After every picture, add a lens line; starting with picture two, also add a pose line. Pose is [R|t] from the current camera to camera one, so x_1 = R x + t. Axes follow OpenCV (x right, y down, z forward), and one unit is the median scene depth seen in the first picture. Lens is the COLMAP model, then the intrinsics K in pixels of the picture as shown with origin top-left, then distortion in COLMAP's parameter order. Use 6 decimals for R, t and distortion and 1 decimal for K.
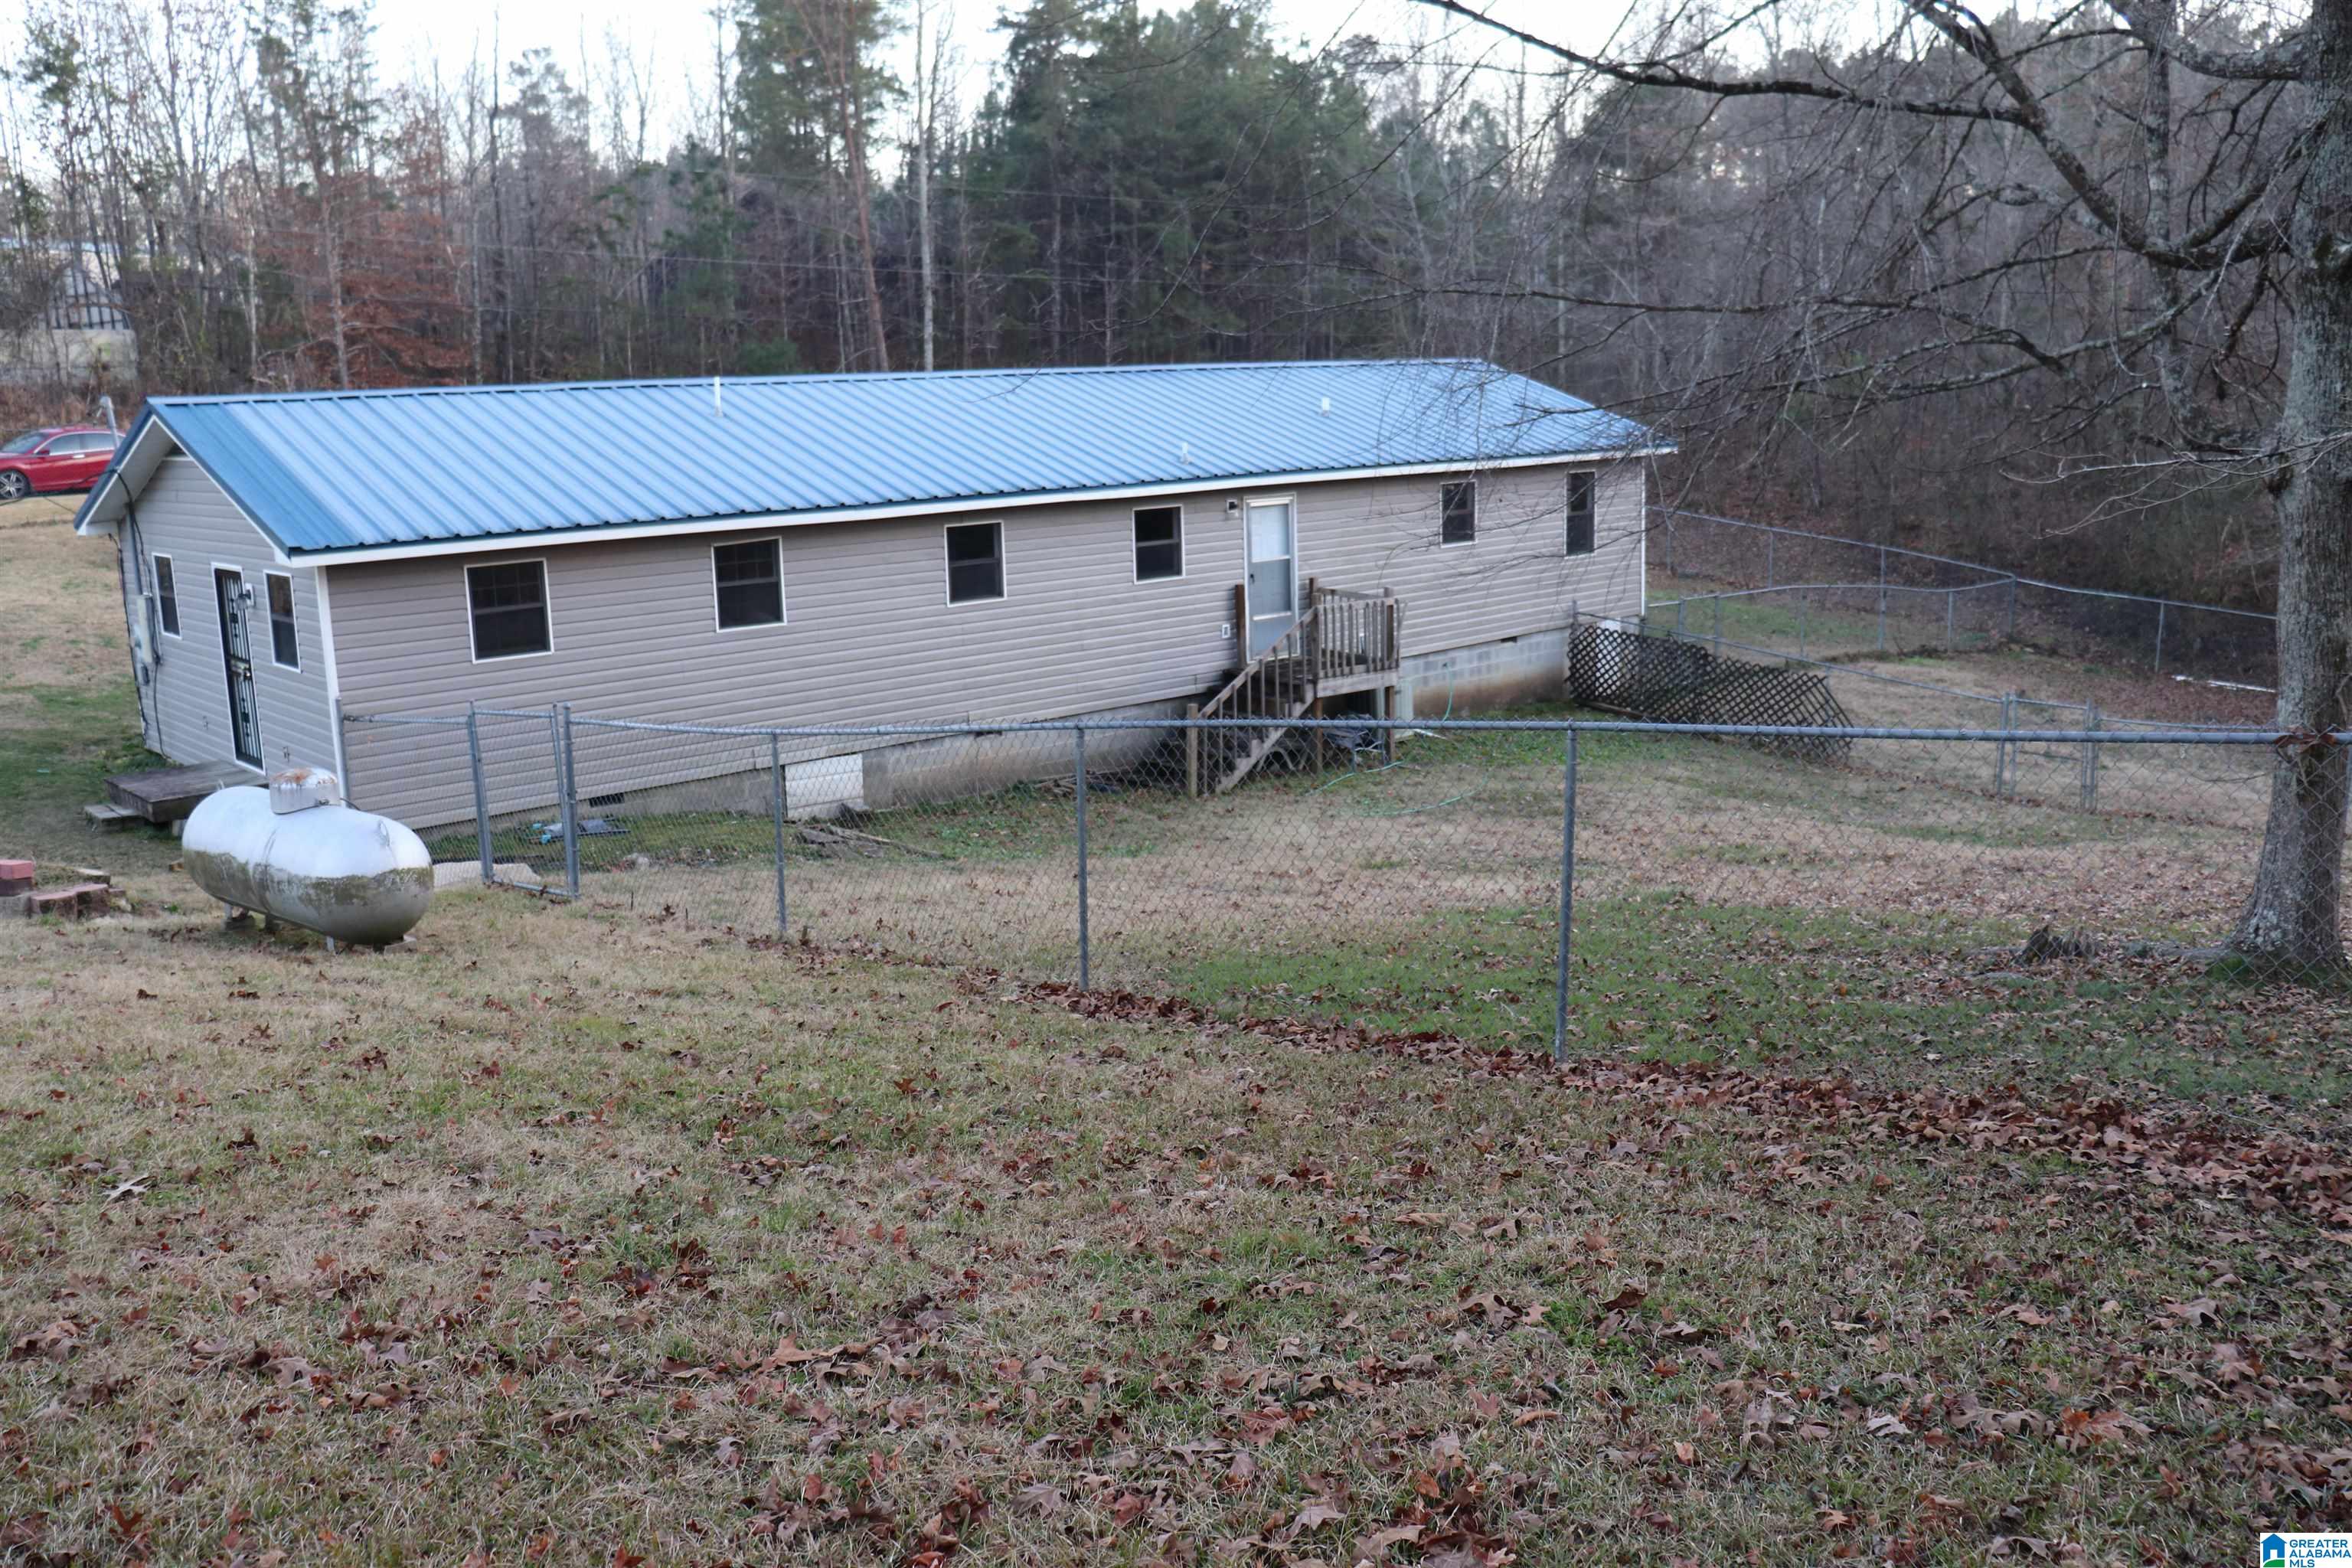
lens RADIAL K [[1929.0, 0, 1176.0], [0, 1929.0, 784.0], [0, 0, 1]] dist [-0.159668, 0.127326]
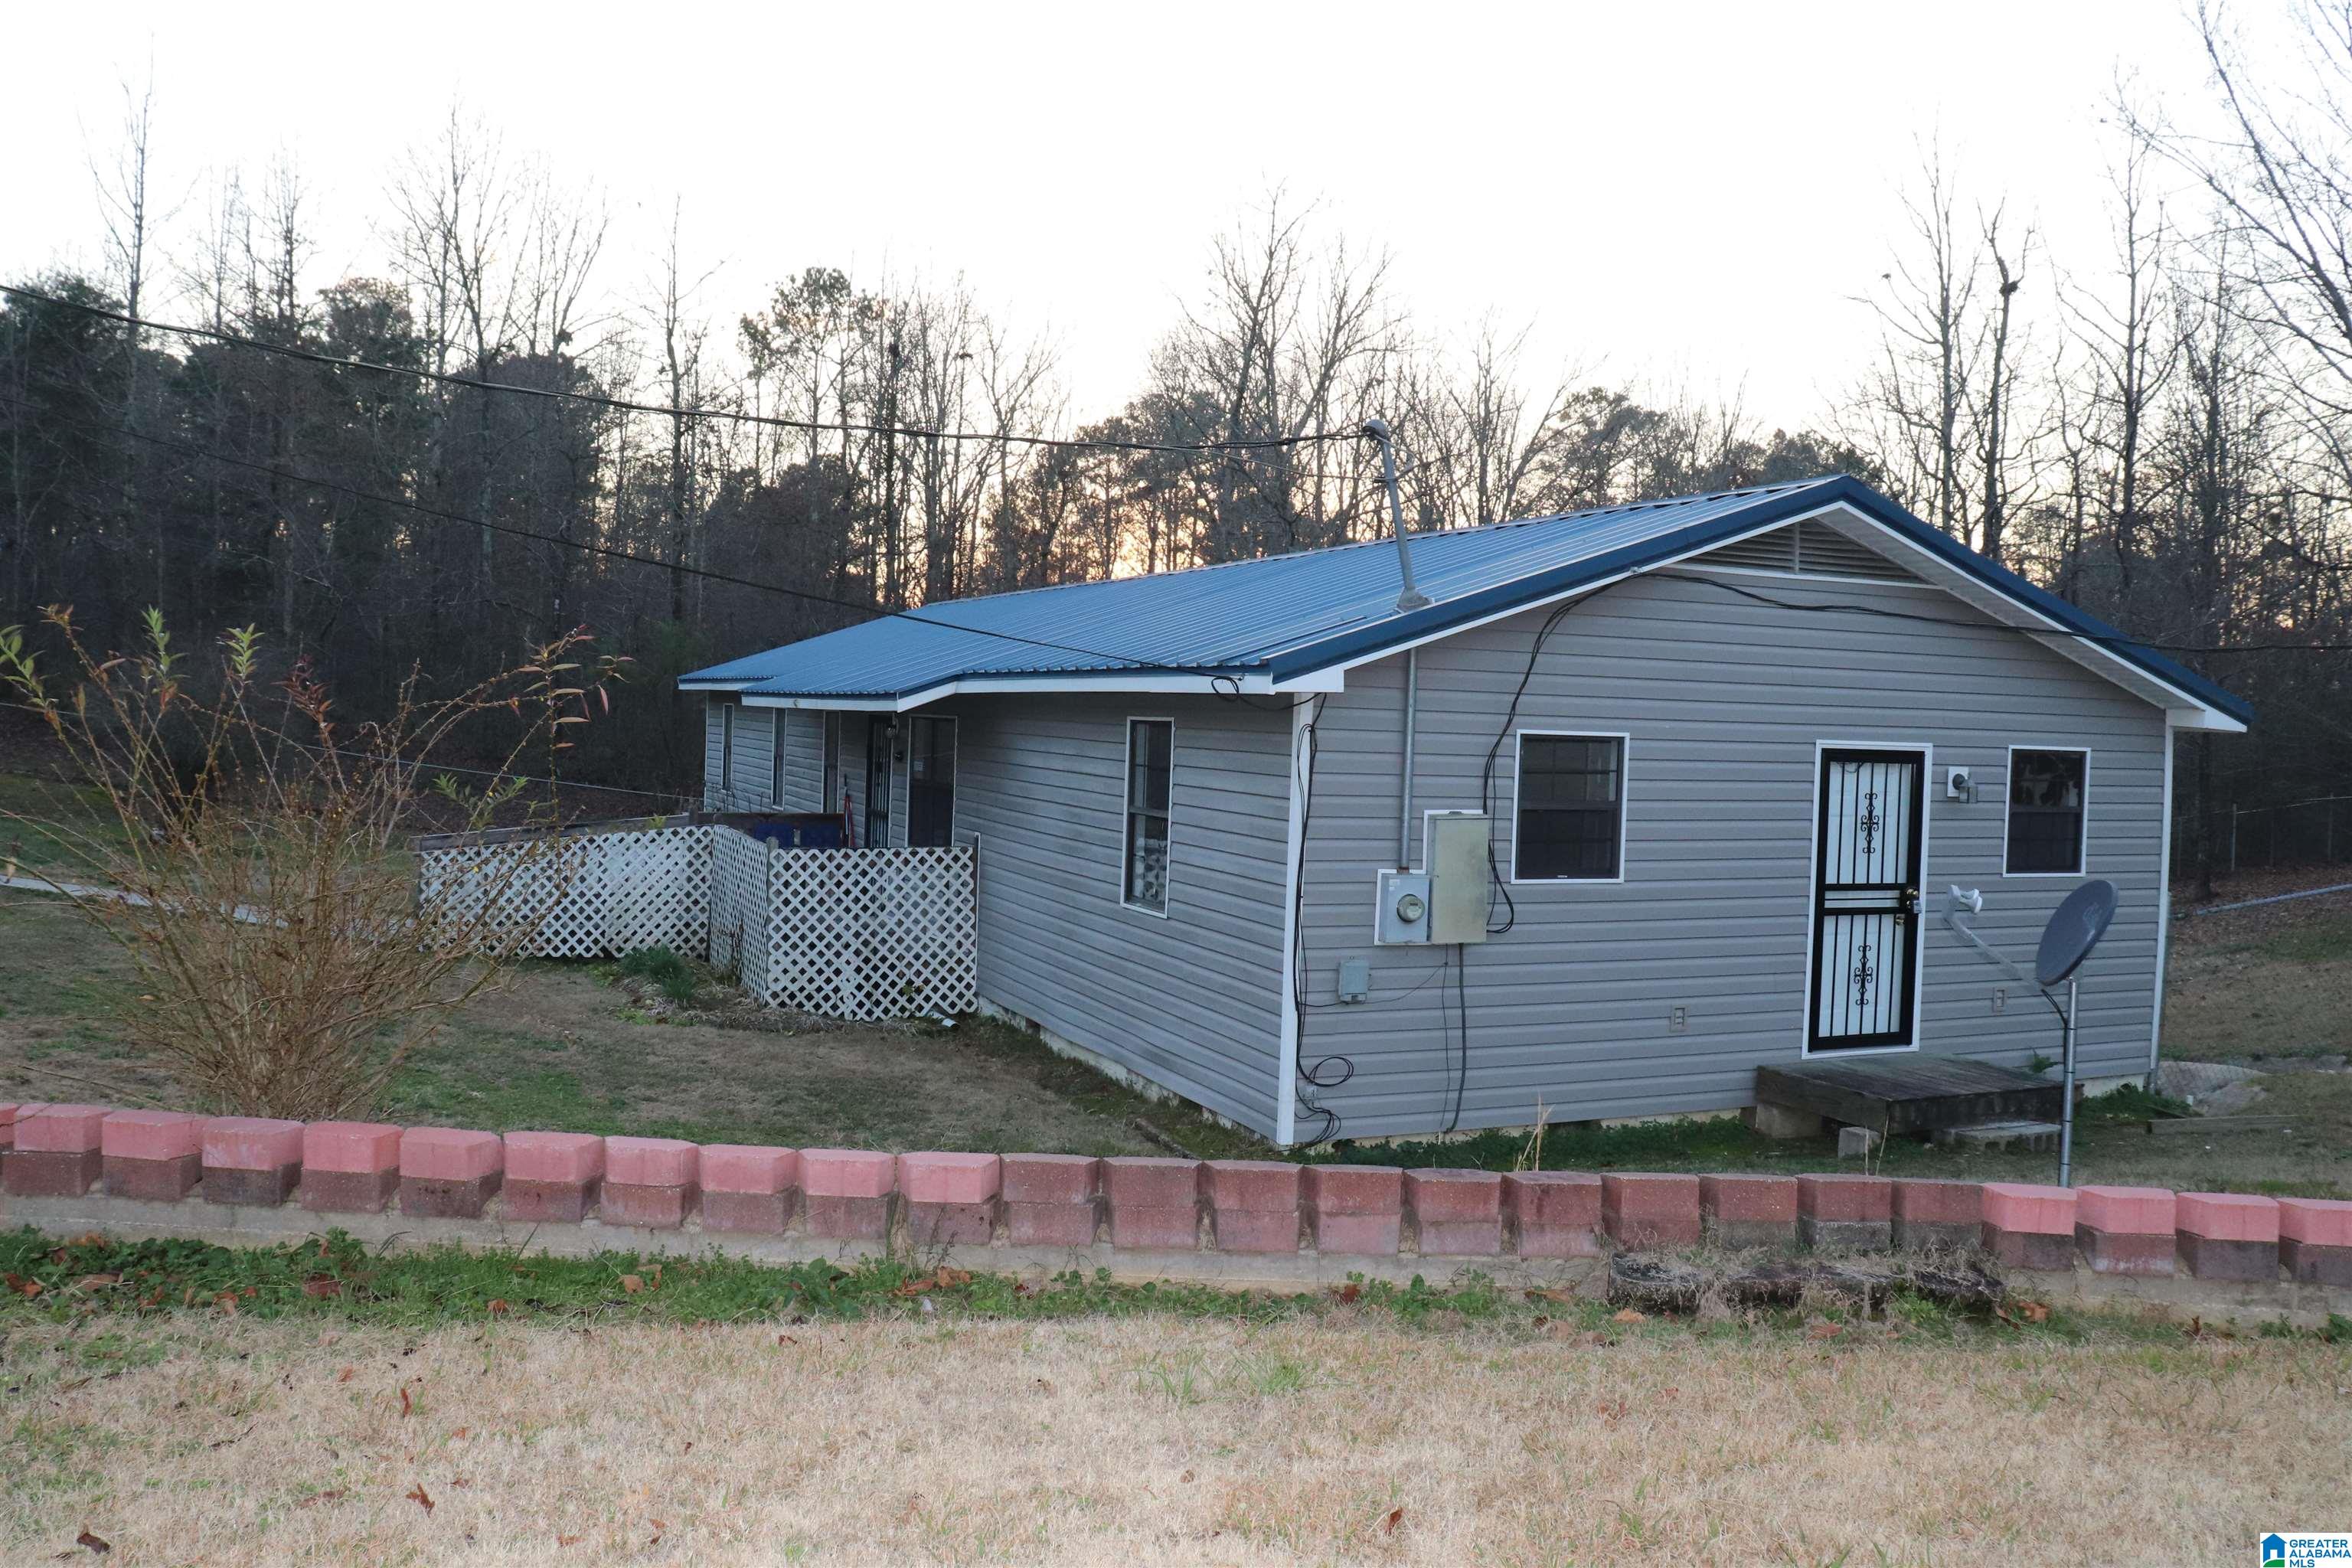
lens RADIAL K [[1924.6, 0, 1183.3], [0, 1924.6, 785.6], [0, 0, 1]] dist [-0.174491, 0.155515]
pose [[0.313501, 0.001662, 0.949586, -0.988706], [0.155134, 0.986474, -0.052943, -0.085049], [-0.936830, 0.163911, 0.309003, 0.828390]]
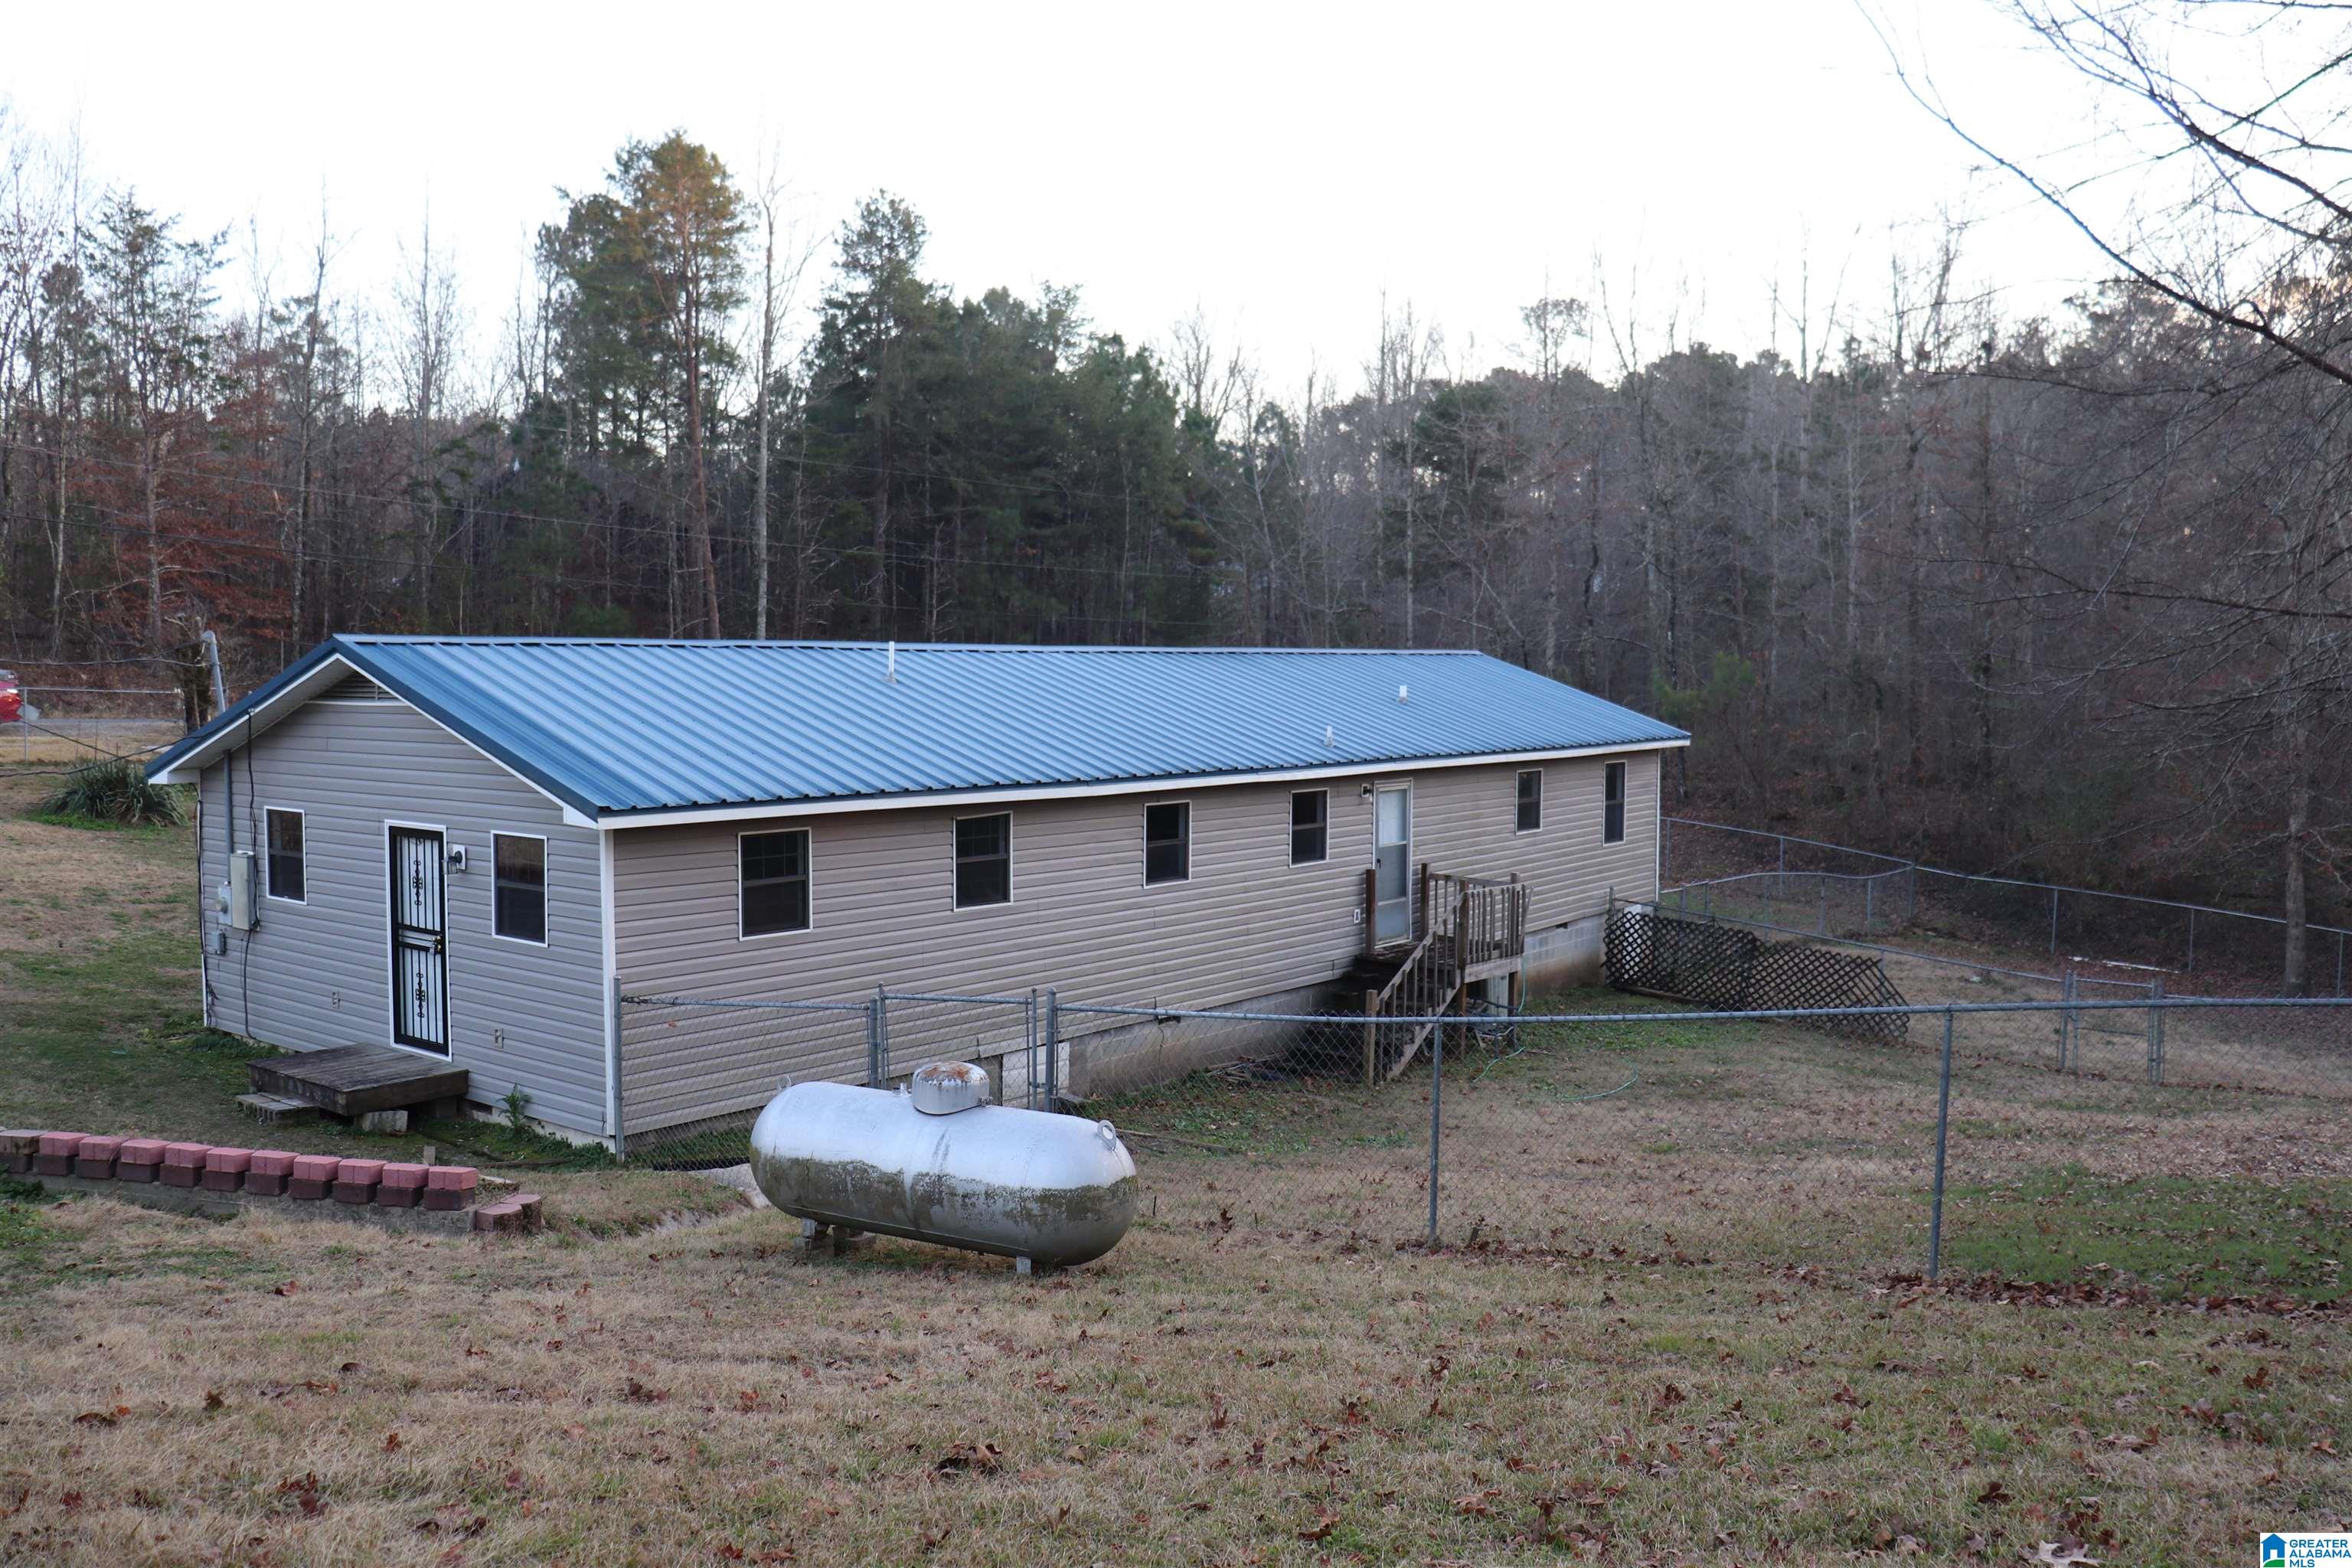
lens RADIAL K [[1924.6, 0, 1183.3], [0, 1924.6, 785.6], [0, 0, 1]] dist [-0.174491, 0.155515]
pose [[0.982903, 0.022465, 0.182751, -0.254472], [0.004308, 0.989451, -0.144802, -0.003189], [-0.184076, 0.143113, 0.972437, 0.046512]]
